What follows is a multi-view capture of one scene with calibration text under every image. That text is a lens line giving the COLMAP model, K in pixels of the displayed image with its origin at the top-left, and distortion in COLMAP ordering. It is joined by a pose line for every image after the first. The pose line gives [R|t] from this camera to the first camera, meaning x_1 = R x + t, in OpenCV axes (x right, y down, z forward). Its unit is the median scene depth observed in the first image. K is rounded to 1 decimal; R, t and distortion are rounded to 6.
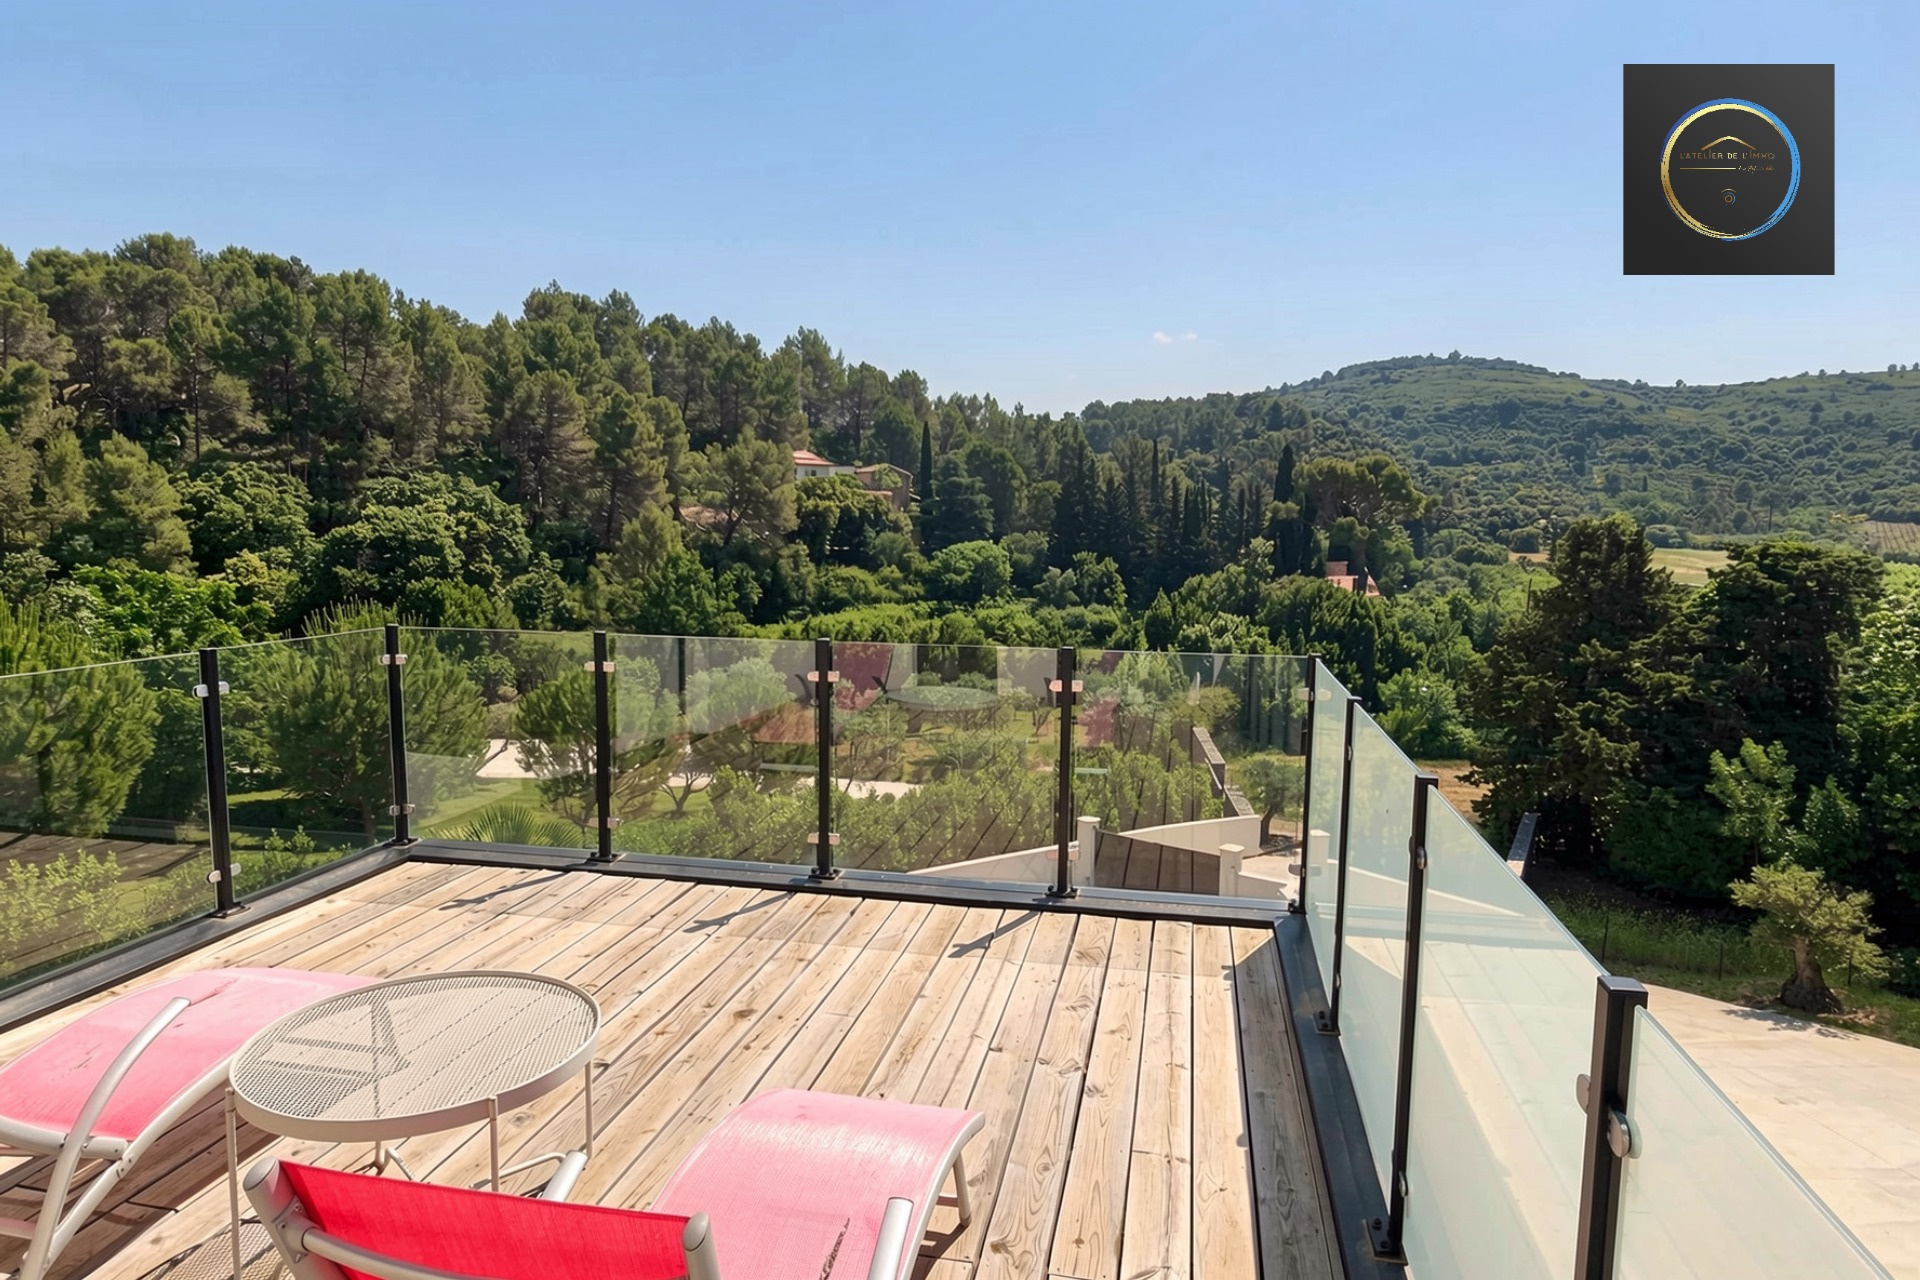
lens RADIAL K [[1120.7, 0, 968.8], [0, 1120.7, 658.7], [0, 0, 1]] dist [-0.003100, -0.001222]
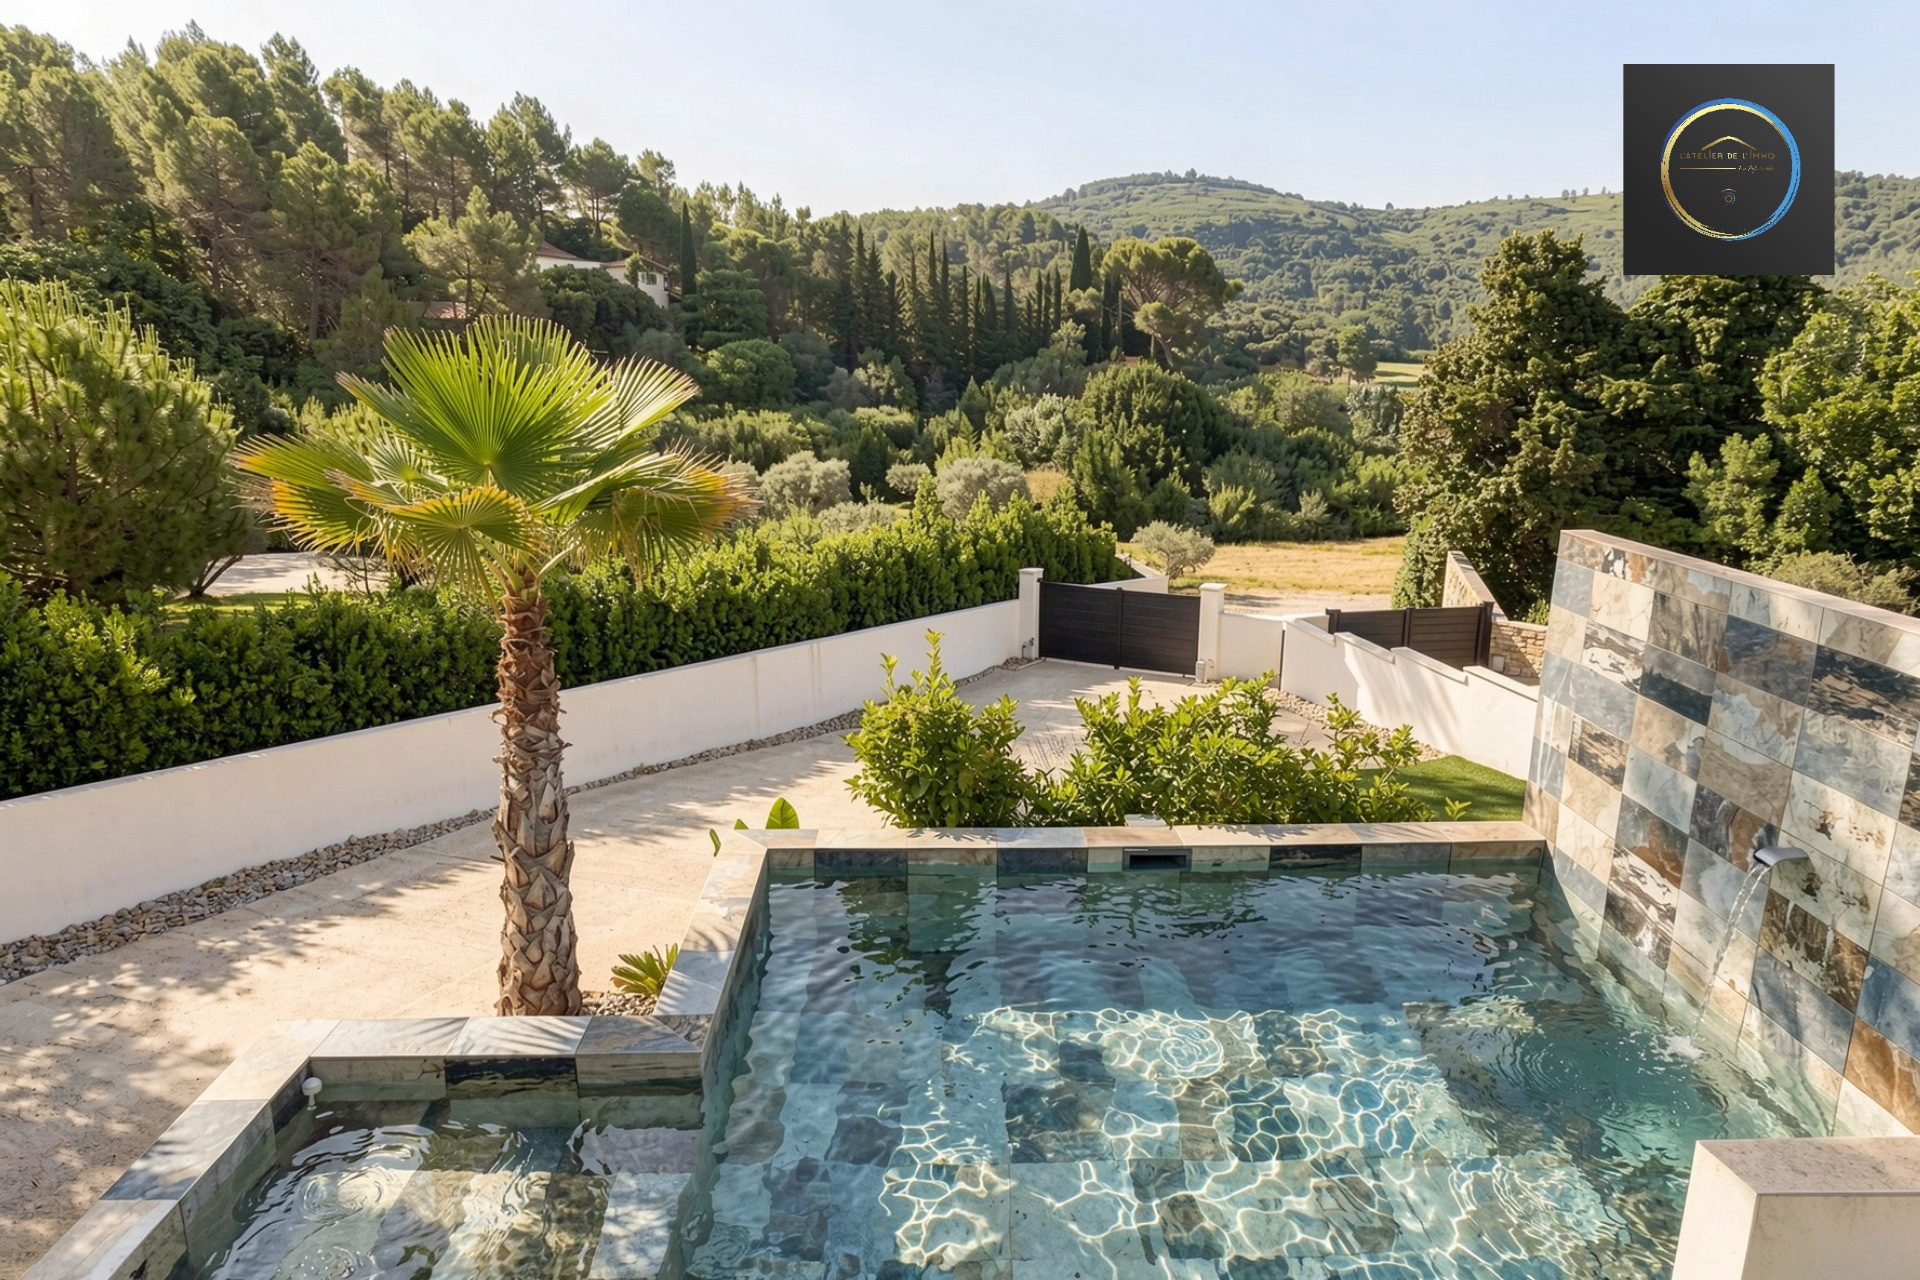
lens RADIAL K [[1120.7, 0, 968.8], [0, 1120.7, 658.7], [0, 0, 1]] dist [-0.003100, -0.001222]
pose [[0.974137, -0.066300, 0.216010, -0.027041], [0.034341, 0.988319, 0.148478, 0.016584], [-0.223331, -0.137220, 0.965036, 0.033841]]
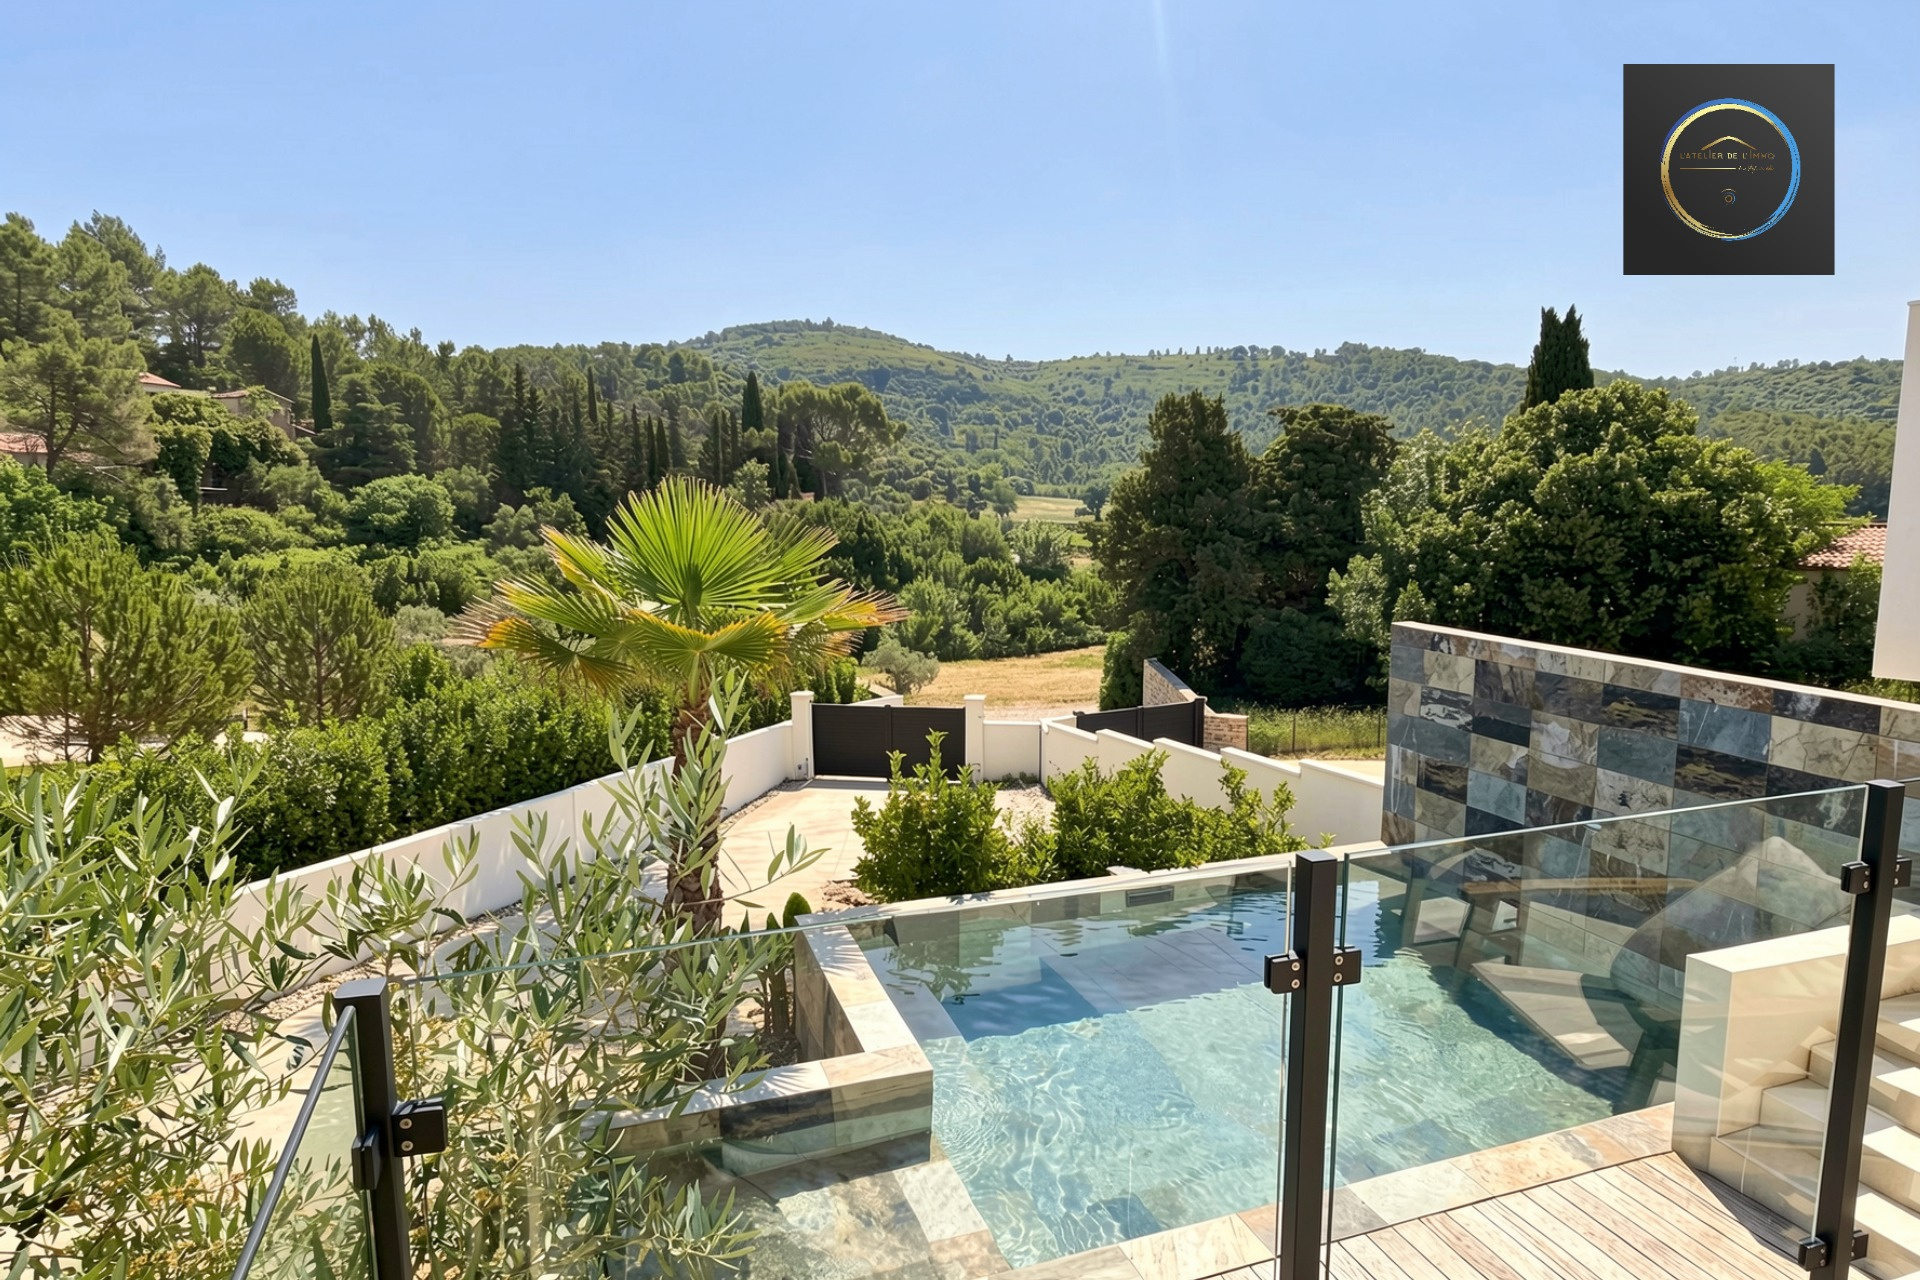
lens RADIAL K [[1124.7, 0, 968.8], [0, 1124.7, 641.3], [0, 0, 1]] dist [-0.003075, 0.000954]
pose [[0.860758, -0.077545, 0.503073, -0.047181], [0.069793, 0.996973, 0.034262, 0.016152], [-0.504207, 0.005620, 0.863565, 0.029957]]
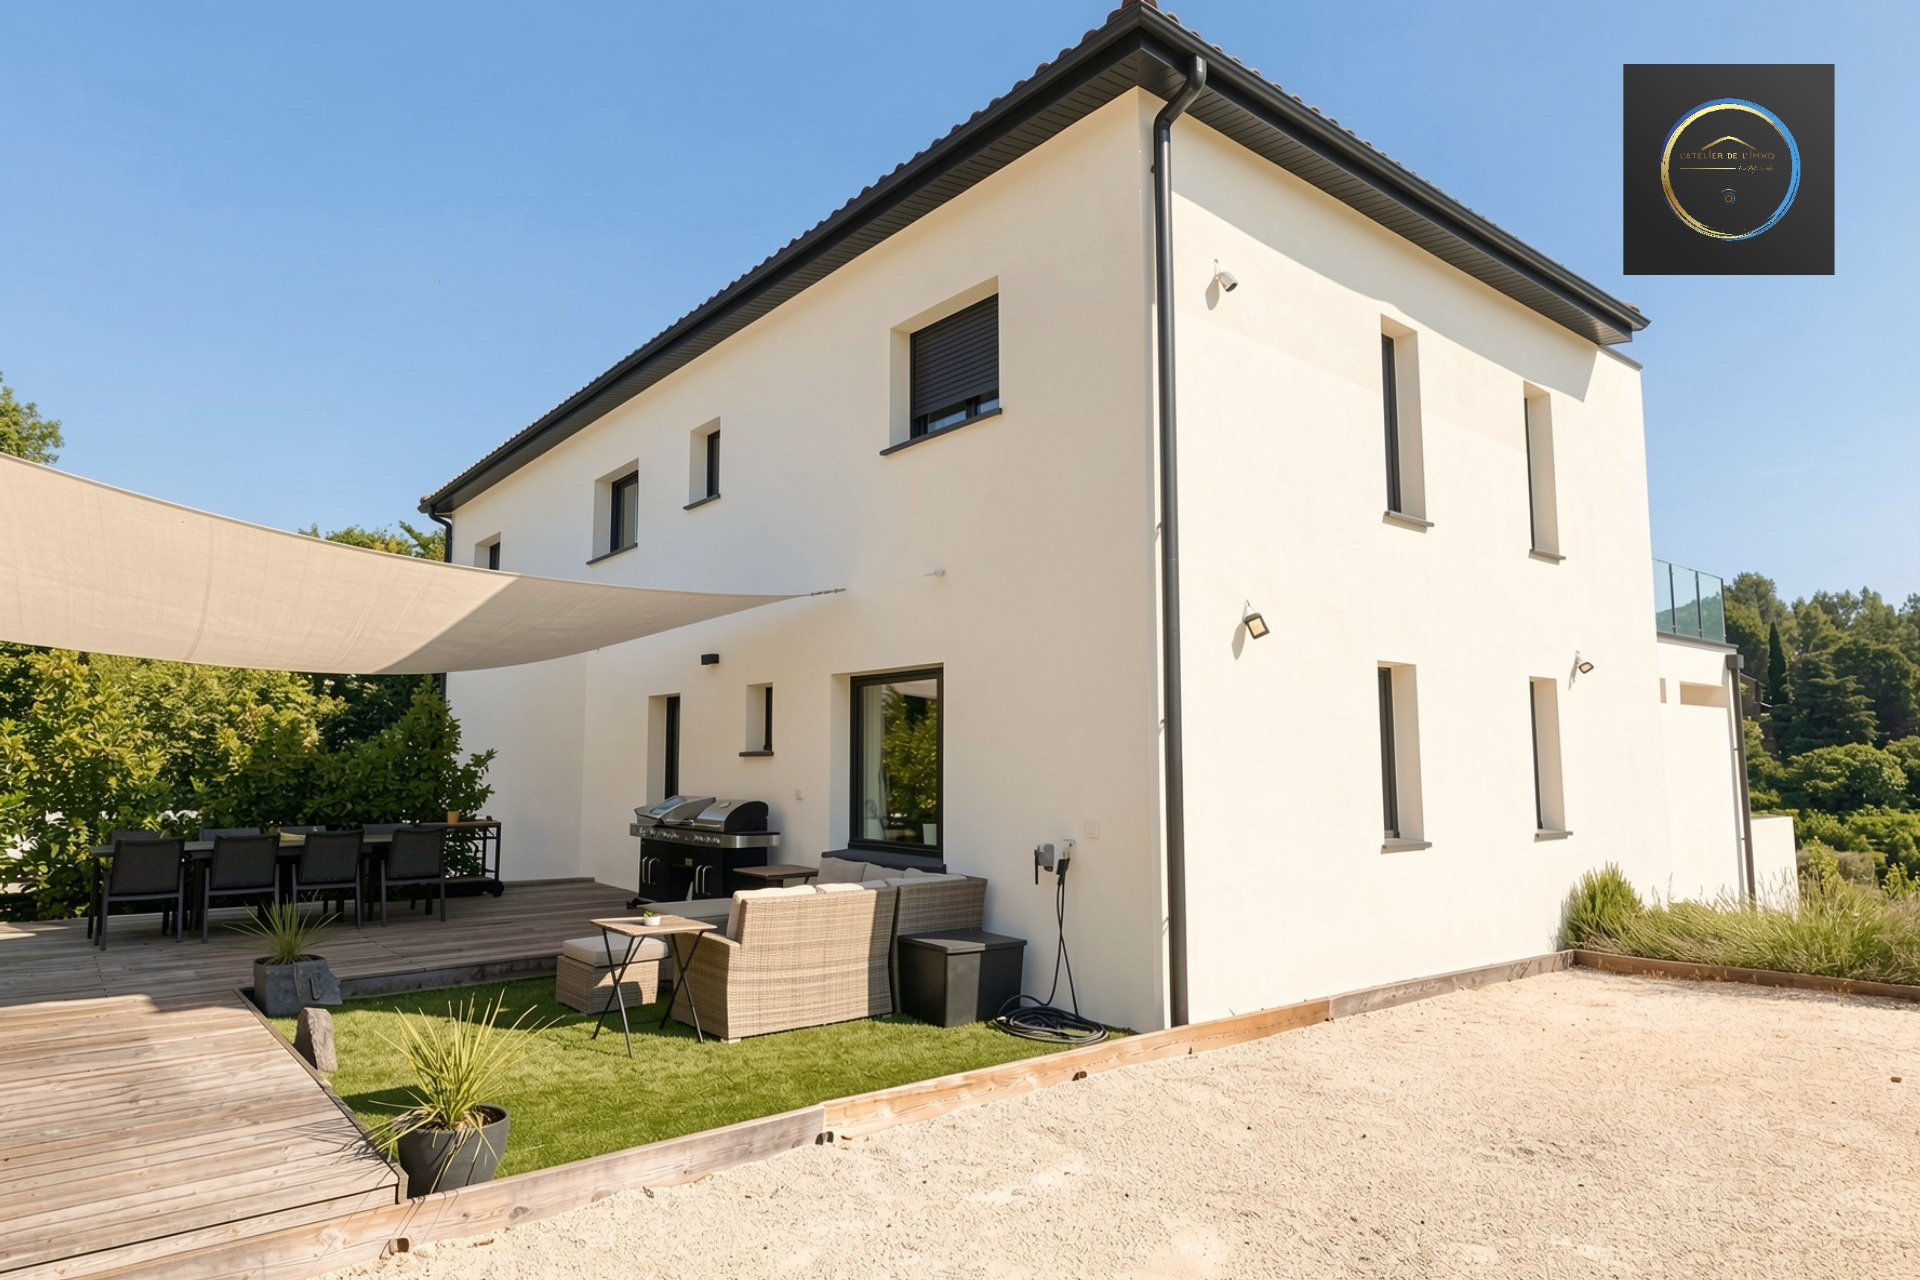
lens RADIAL K [[1116.4, 0, 960.3], [0, 1116.4, 660.4], [0, 0, 1]] dist [0.005089, 0.000233]
pose [[0.773117, -0.073221, -0.630023, 0.019100], [-0.062484, 0.979690, -0.190534, 0.032543], [0.631178, 0.186671, 0.752840, -0.103417]]
